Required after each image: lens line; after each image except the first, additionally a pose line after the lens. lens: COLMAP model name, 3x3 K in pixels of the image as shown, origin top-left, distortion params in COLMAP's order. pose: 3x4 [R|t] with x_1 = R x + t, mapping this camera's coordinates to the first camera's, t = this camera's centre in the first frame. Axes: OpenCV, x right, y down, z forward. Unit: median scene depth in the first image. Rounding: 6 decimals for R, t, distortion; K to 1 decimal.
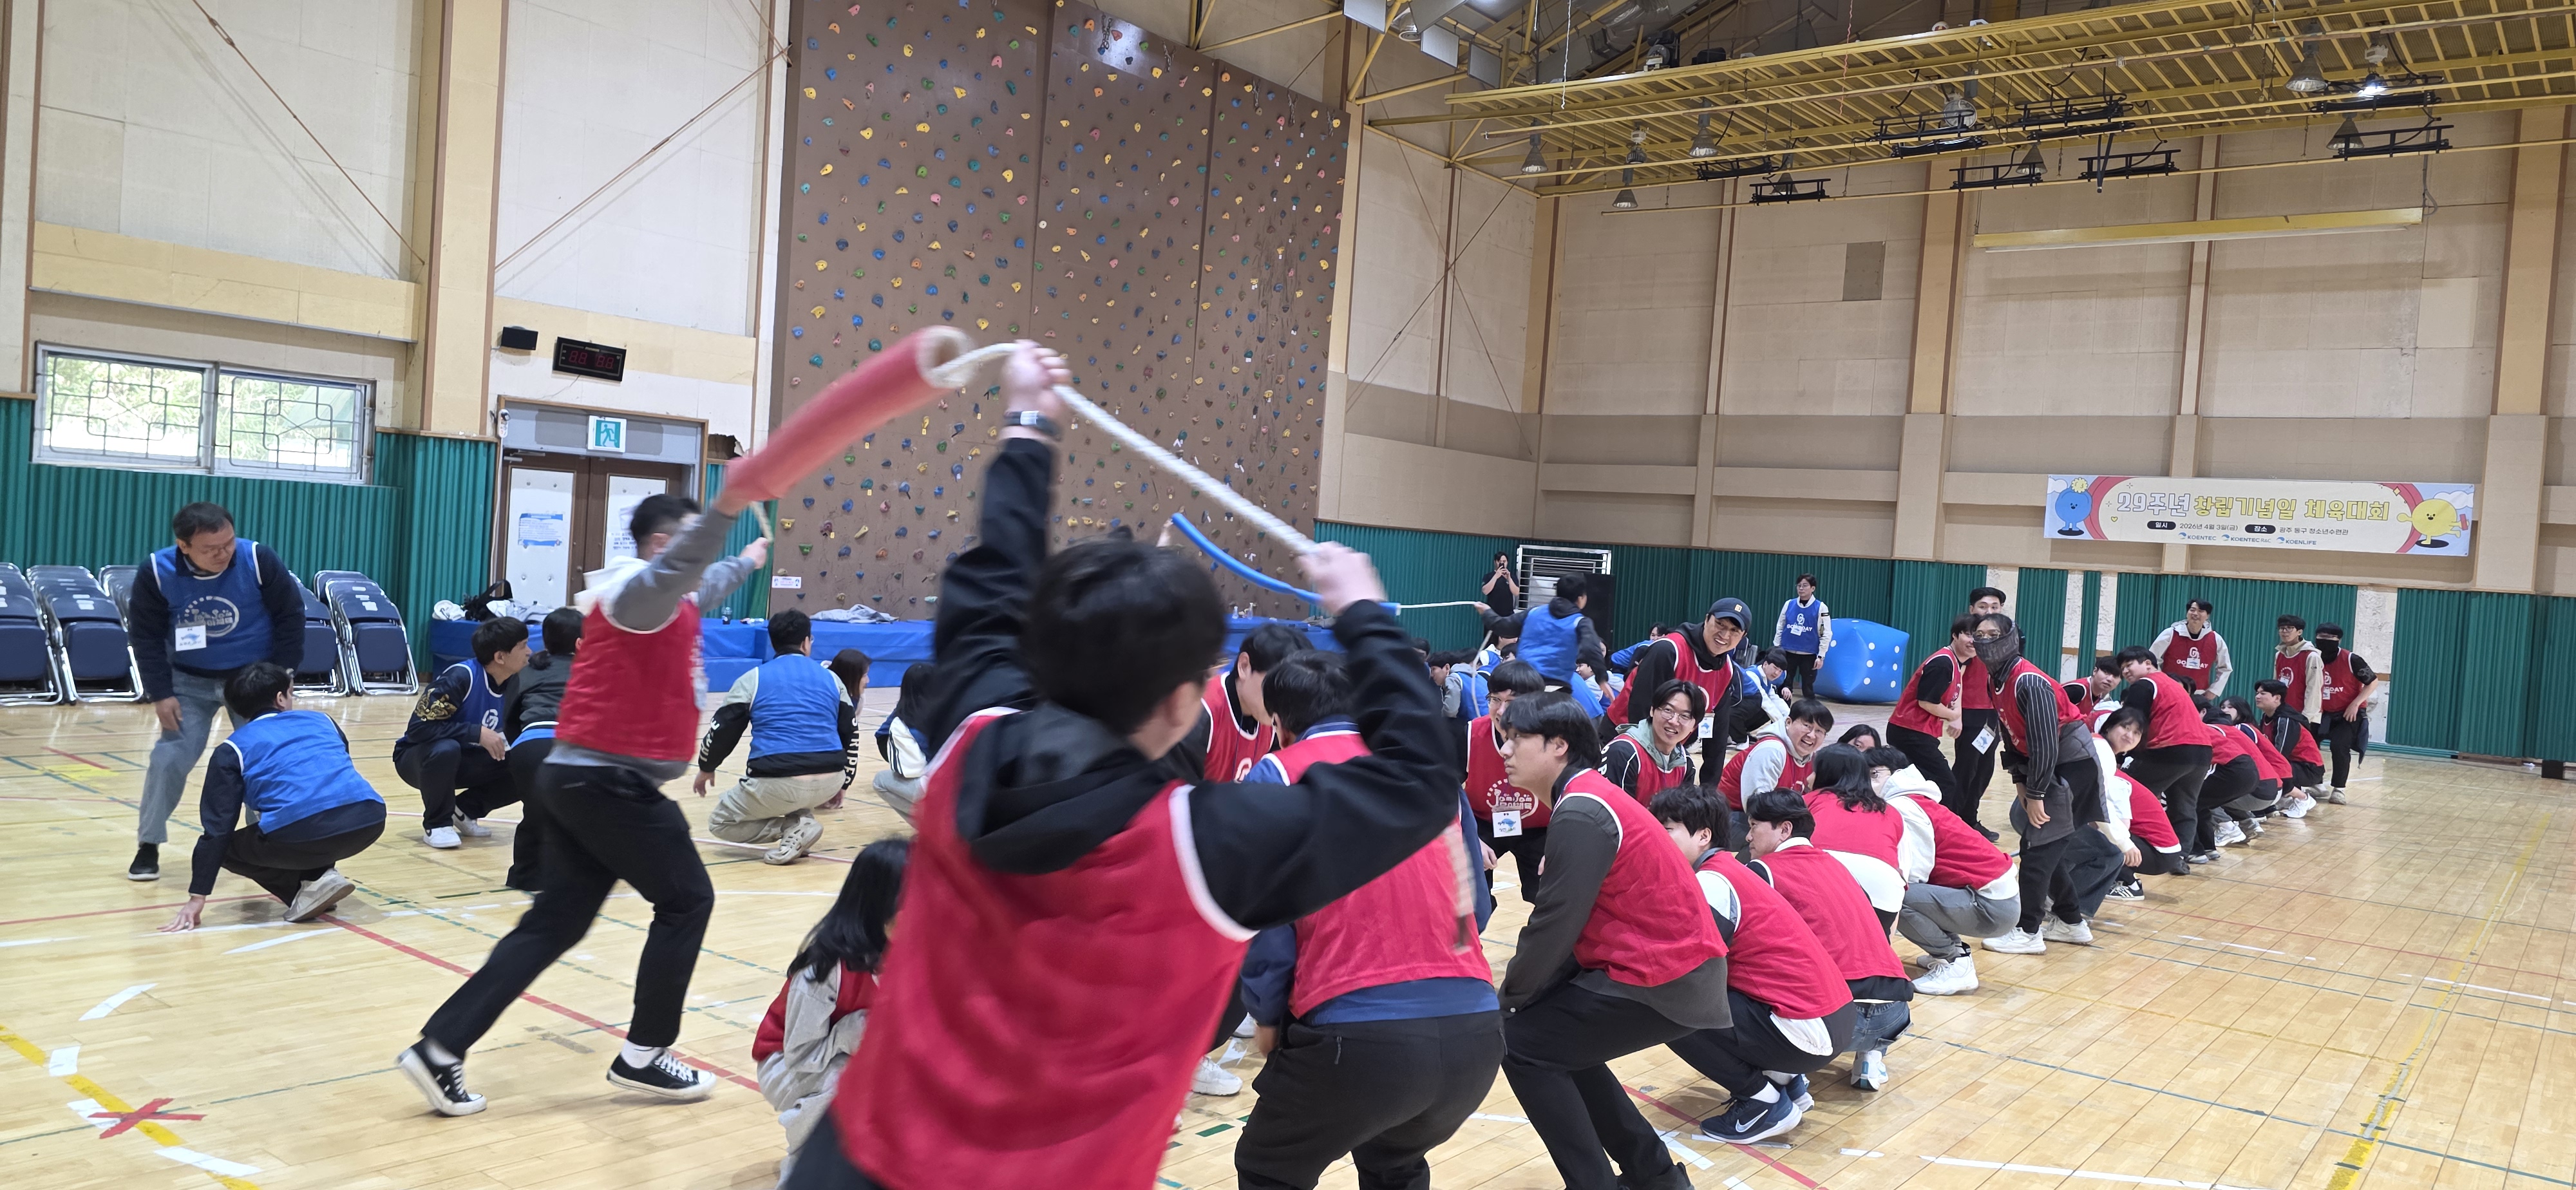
lens RADIAL K [[1713.9, 0, 1290.2], [0, 1713.9, 574.3], [0, 0, 1]] dist [0.133422, -0.153427]
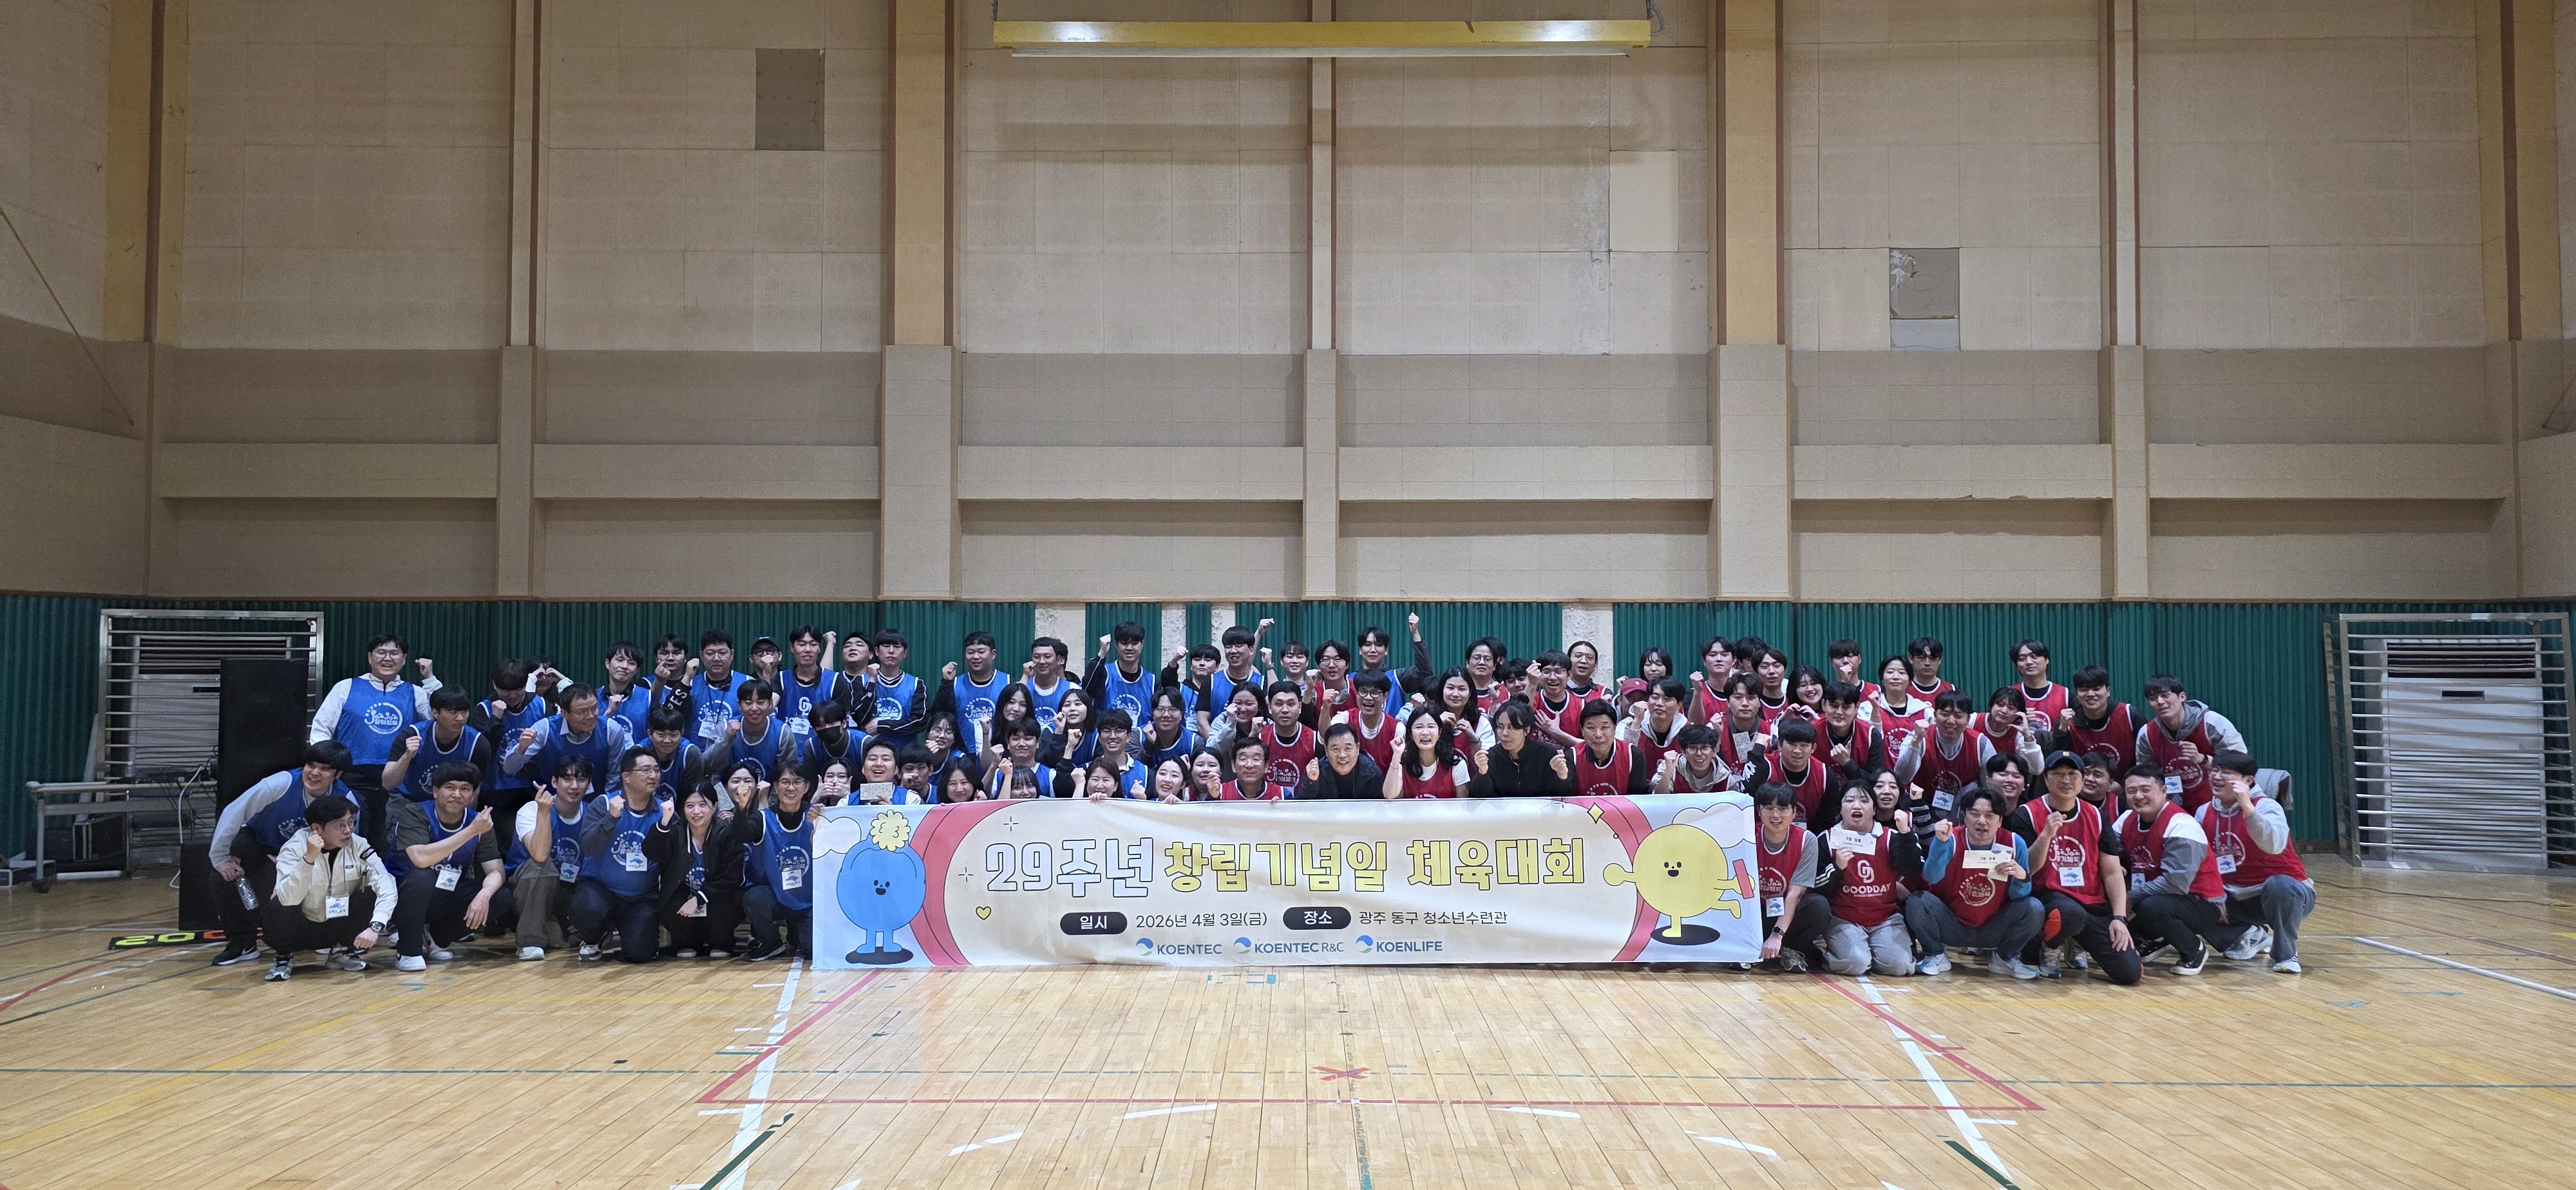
lens RADIAL K [[1713.9, 0, 1290.2], [0, 1713.9, 574.3], [0, 0, 1]] dist [0.133422, -0.153427]
pose [[0.791765, -0.044861, 0.609176, 0.105196], [0.059754, 0.998204, -0.004154, -0.006863], [-0.607896, 0.039690, 0.793024, 0.455255]]
